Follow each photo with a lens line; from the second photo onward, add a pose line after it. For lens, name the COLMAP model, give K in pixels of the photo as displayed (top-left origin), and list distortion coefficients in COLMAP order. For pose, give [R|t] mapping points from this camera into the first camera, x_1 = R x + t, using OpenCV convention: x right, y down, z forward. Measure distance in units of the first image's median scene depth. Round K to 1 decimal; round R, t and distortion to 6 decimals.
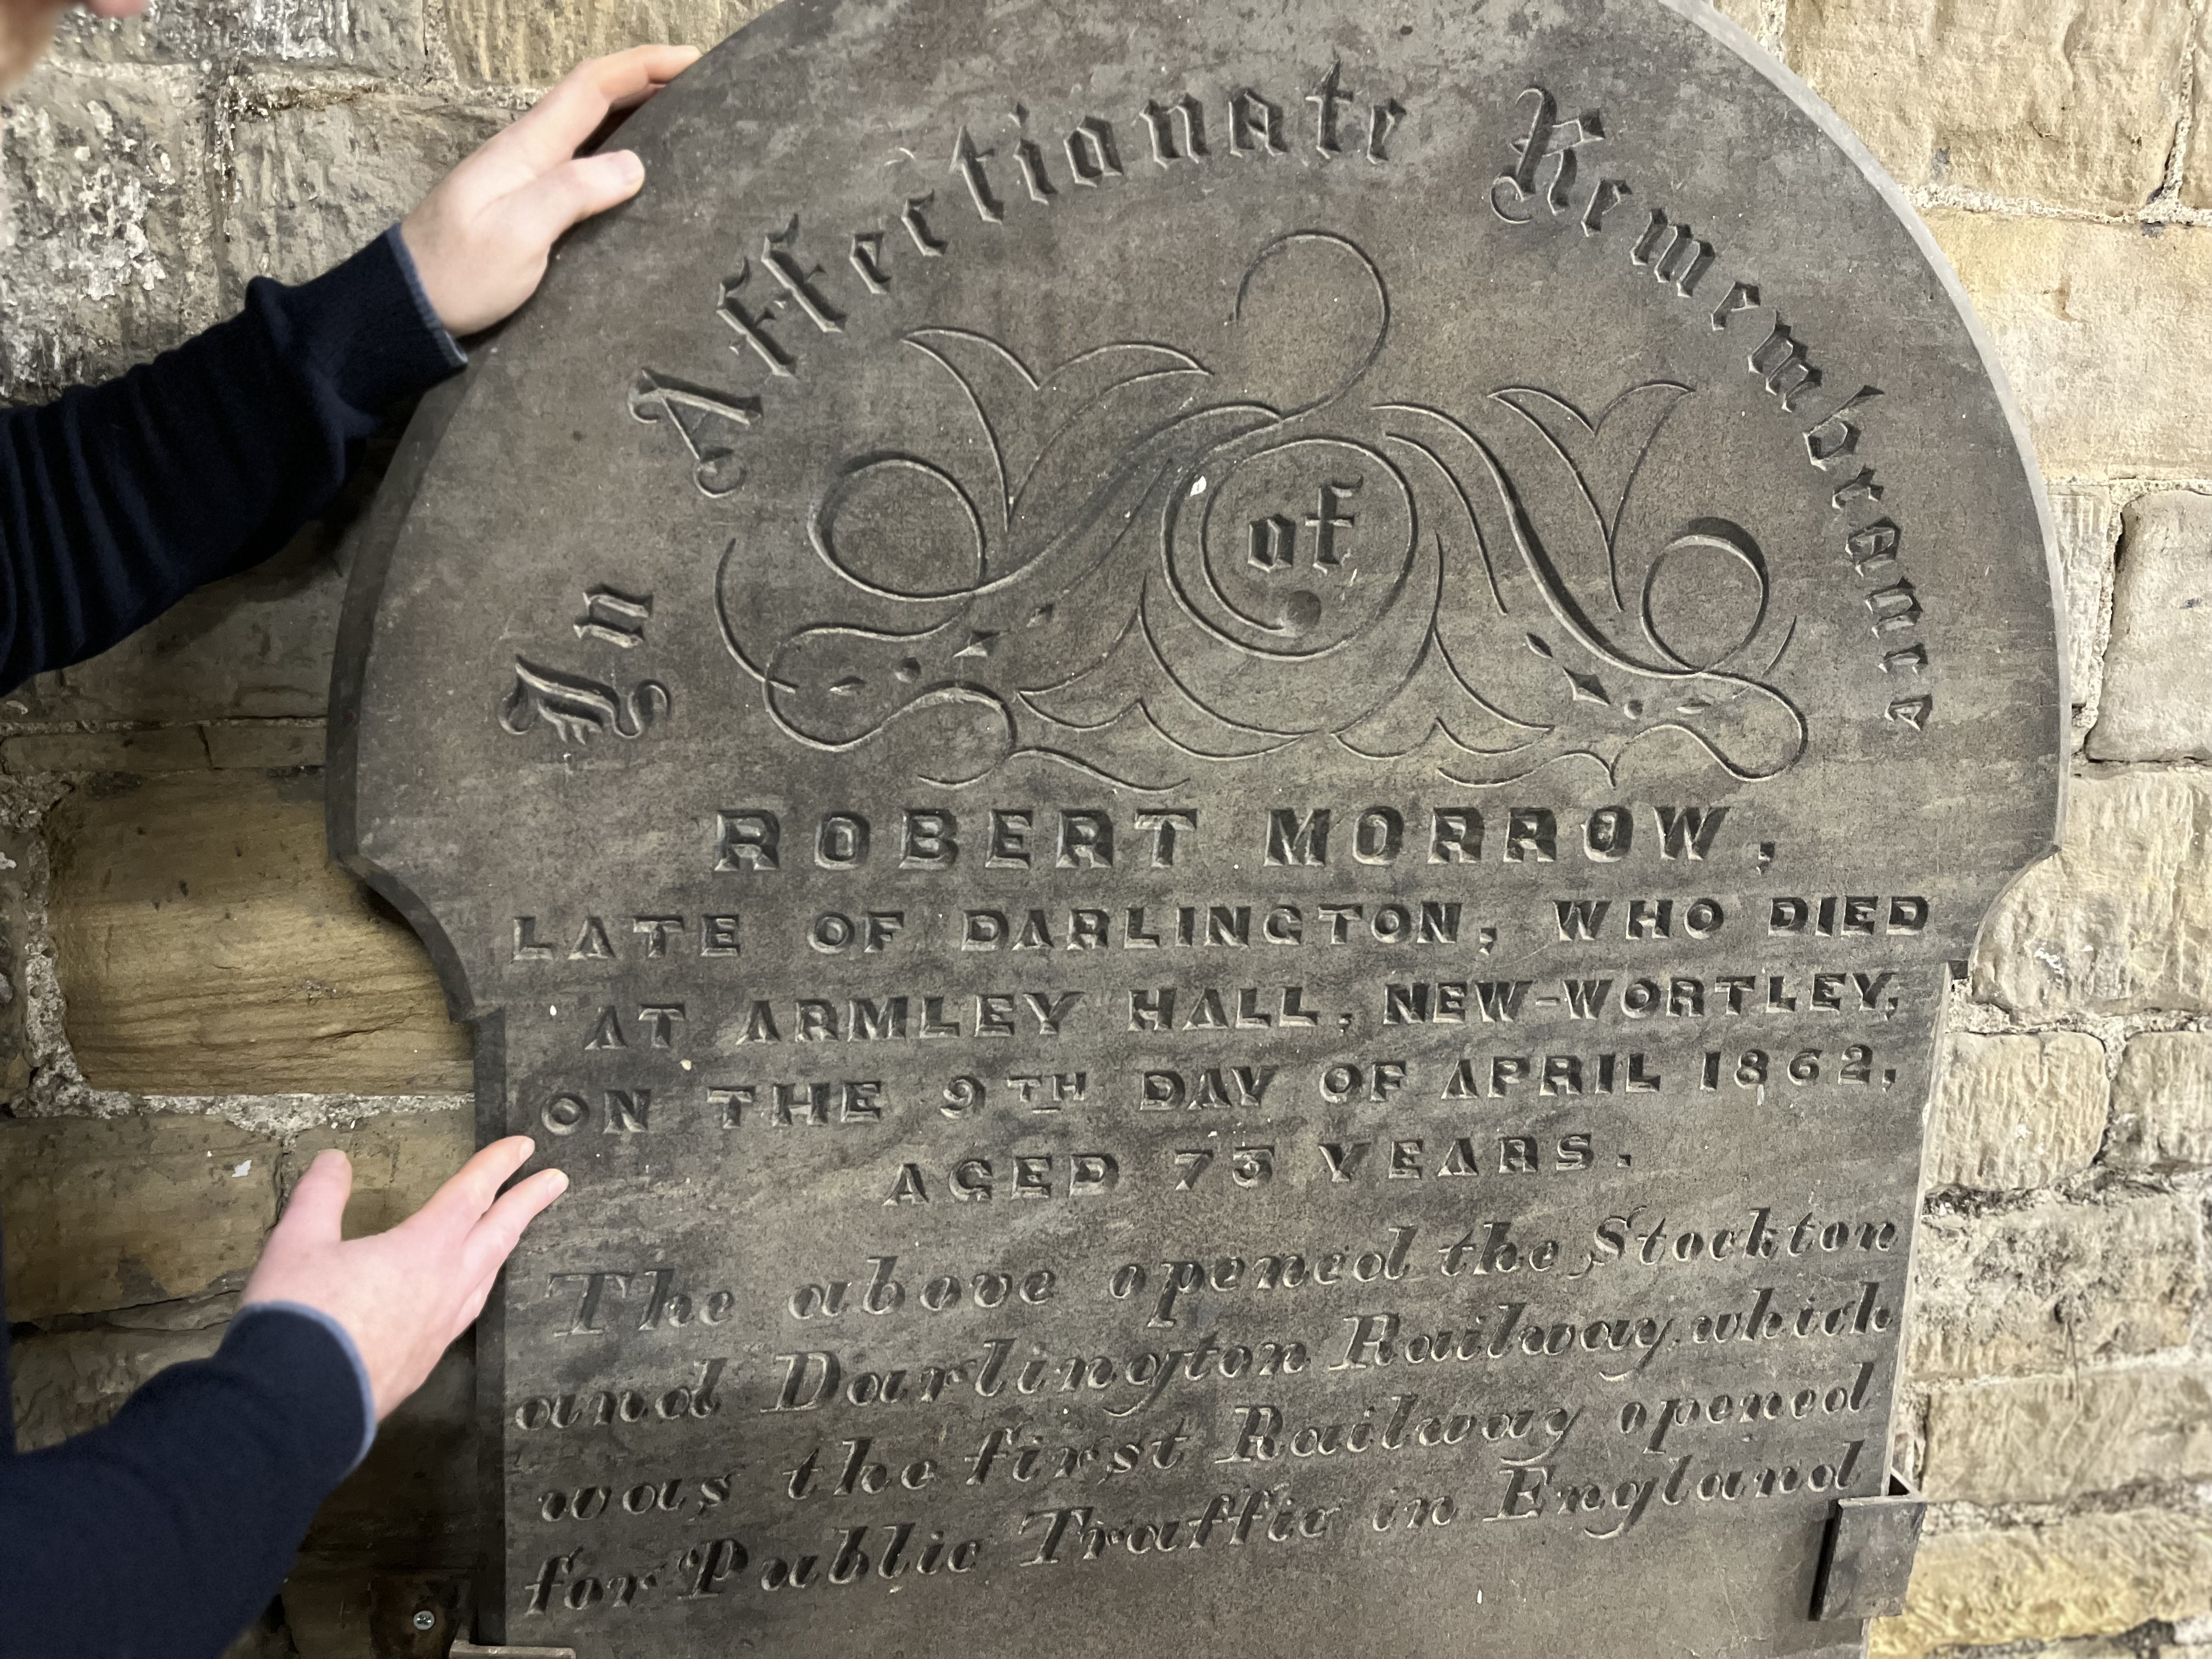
lens RADIAL K [[1709.0, 0, 1115.5], [0, 1709.0, 838.0], [0, 0, 1]] dist [0.060913, -0.089469]
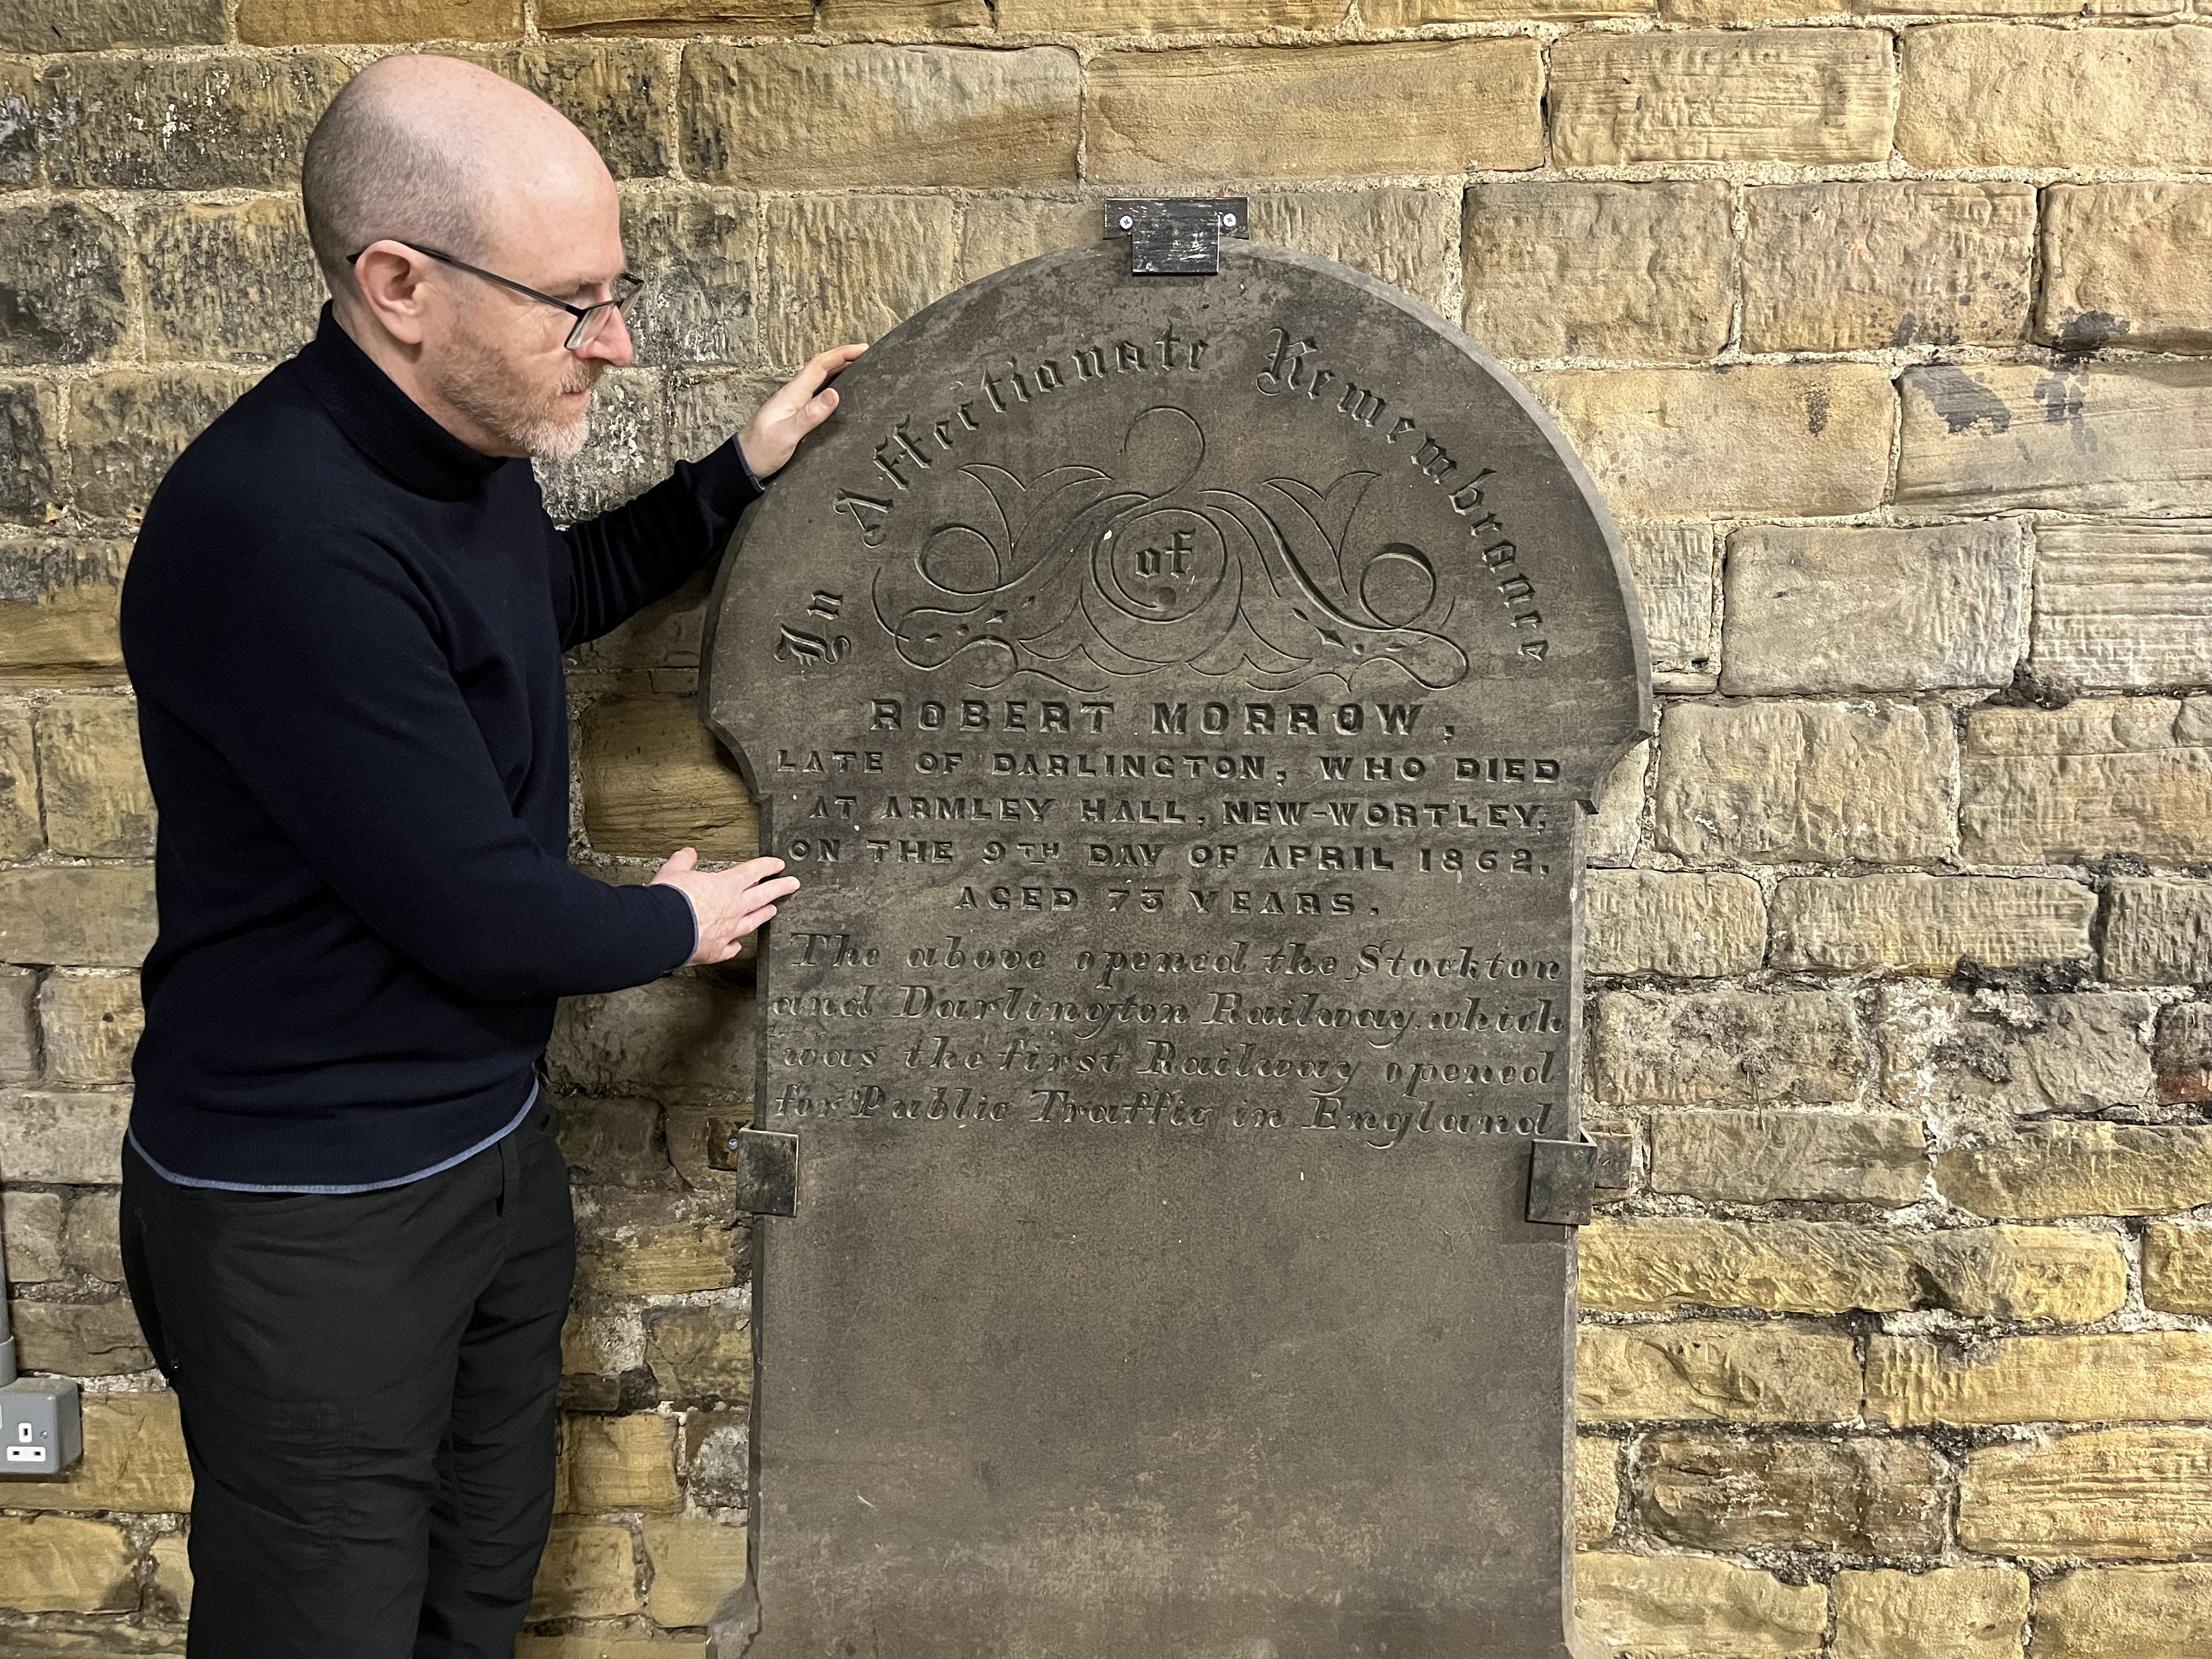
lens RADIAL K [[1709.0, 0, 1089.6], [0, 1709.0, 840.4], [0, 0, 1]] dist [0.060913, -0.089469]
pose [[0.965712, -0.002749, -0.259602, 0.505392], [-0.025776, 0.993988, -0.106411, 0.333105], [0.258334, 0.109454, 0.959835, -0.807119]]
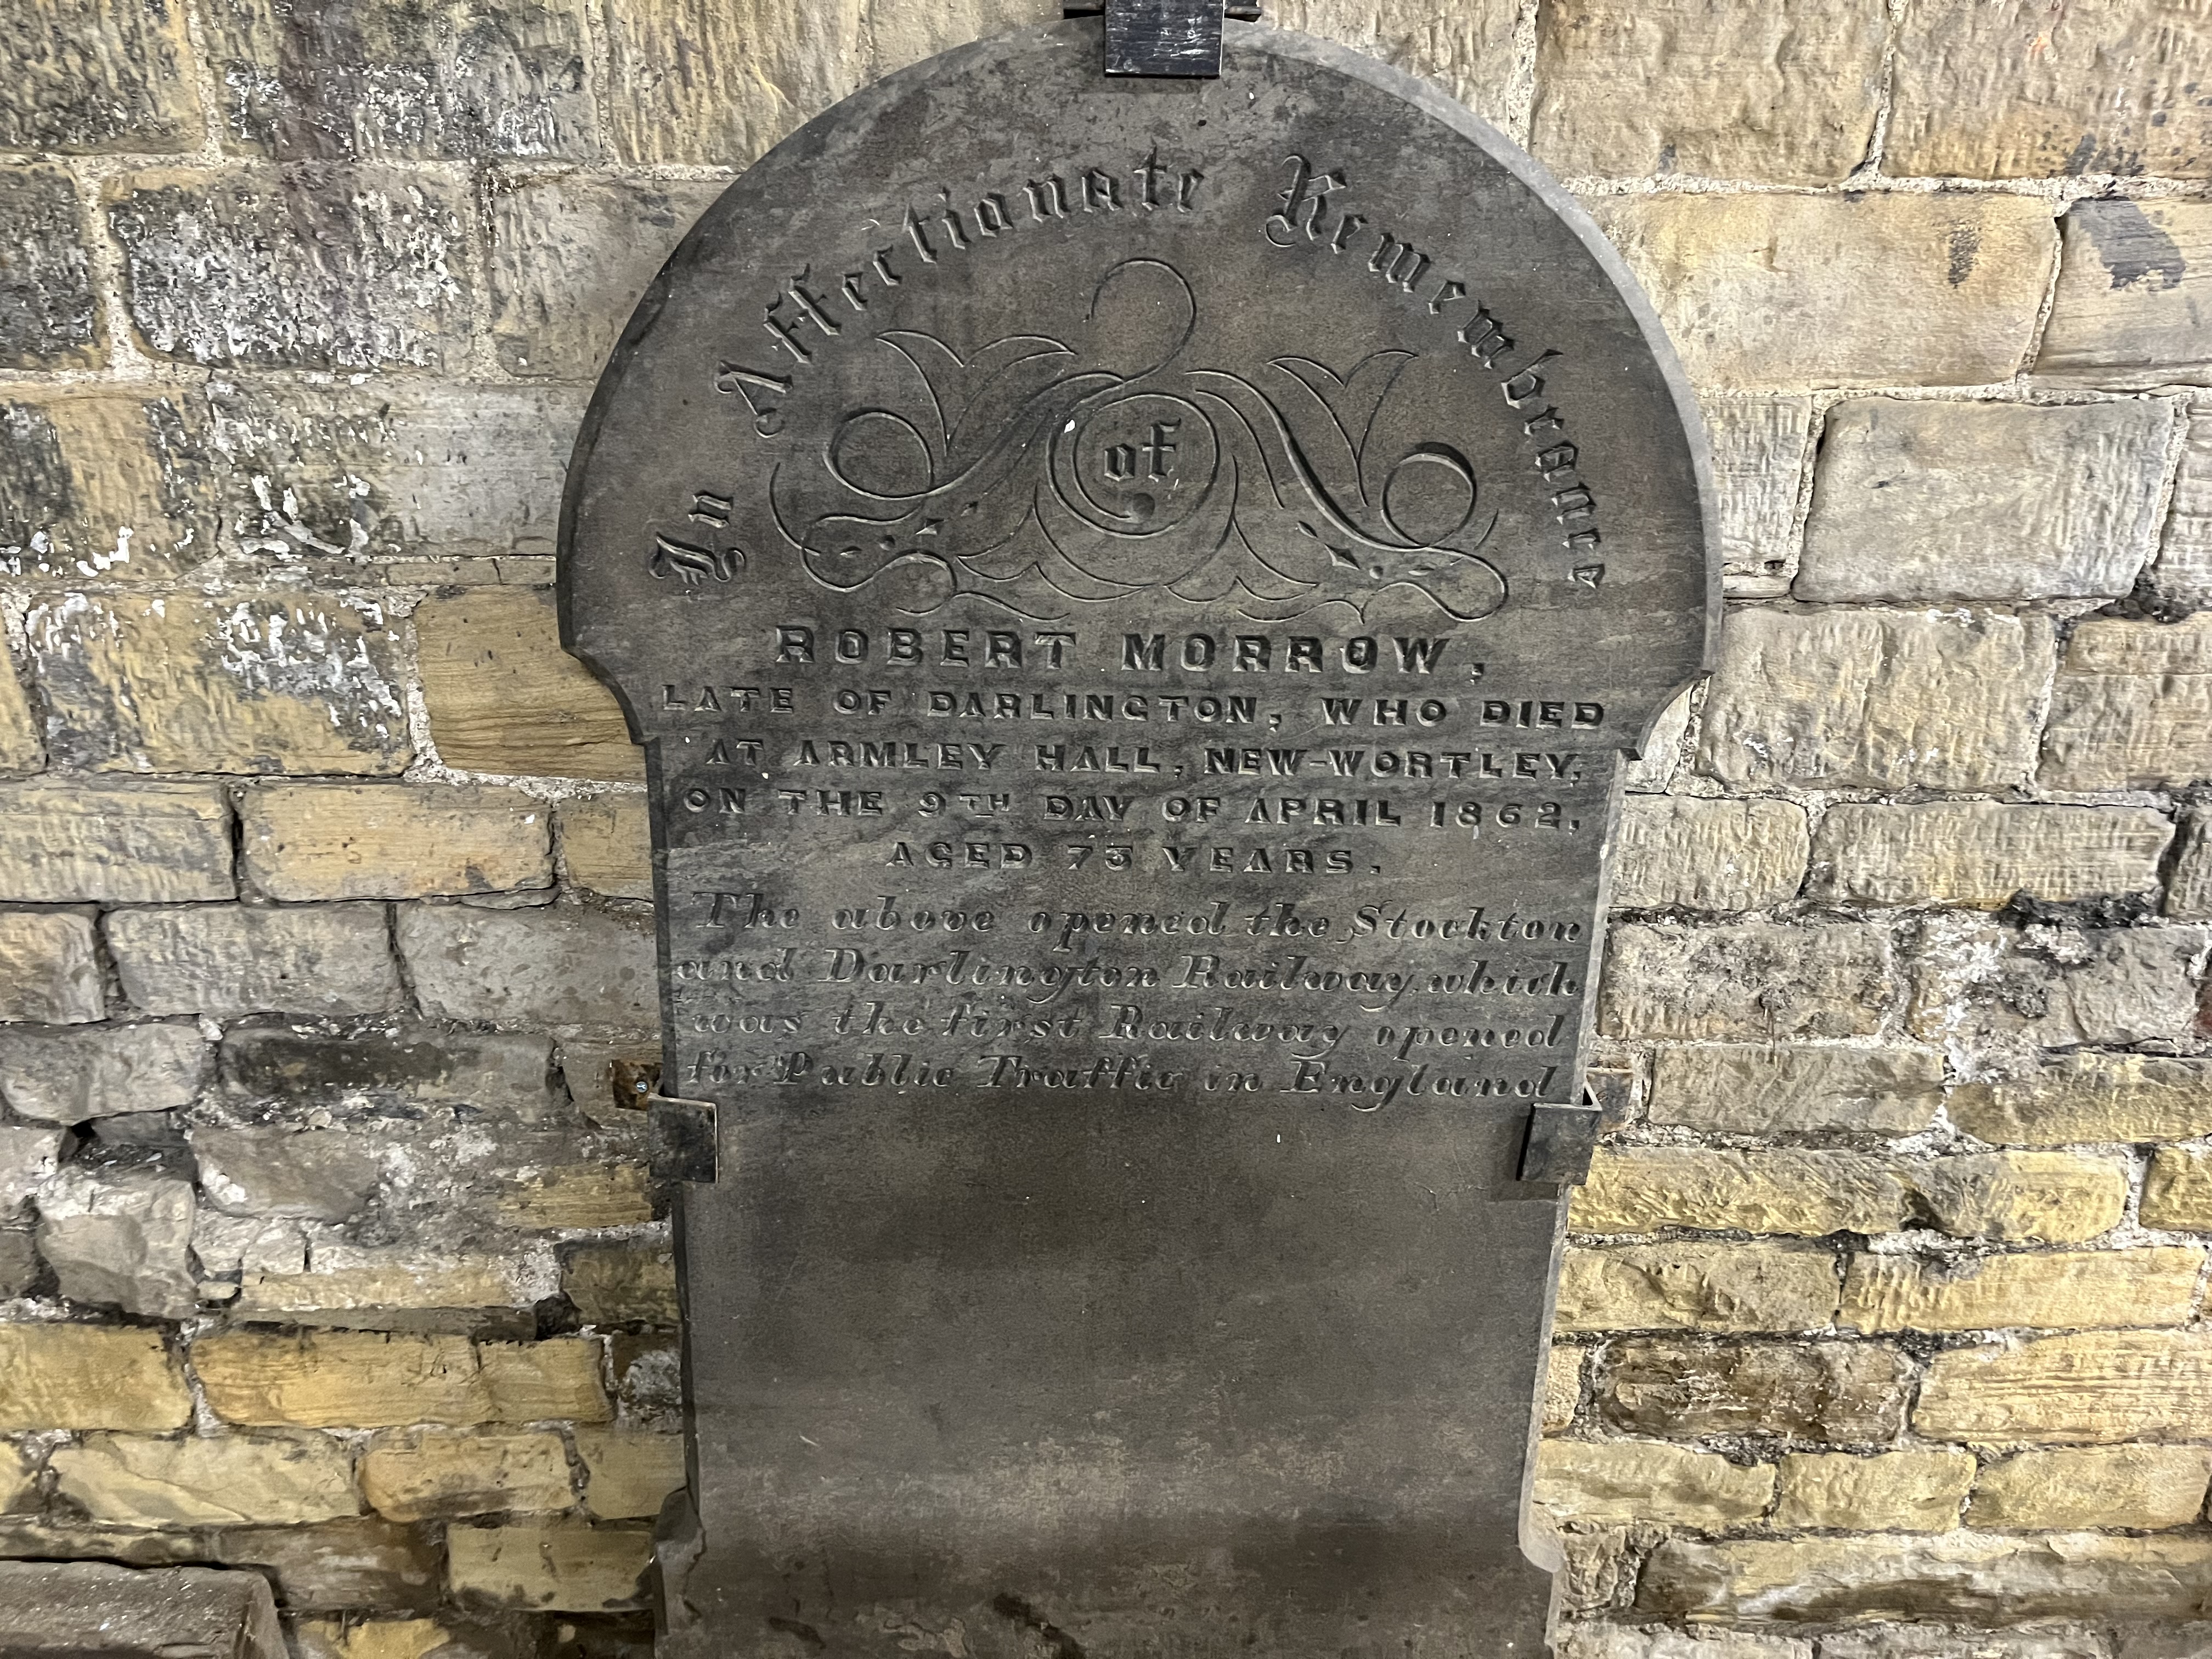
lens RADIAL K [[1709.0, 0, 1092.2], [0, 1709.0, 851.9], [0, 0, 1]] dist [0.060913, -0.089469]
pose [[0.979129, 0.064173, -0.192845, 0.368487], [-0.026575, 0.981121, 0.191561, -0.117034], [0.201497, -0.182438, 0.962349, -0.529344]]
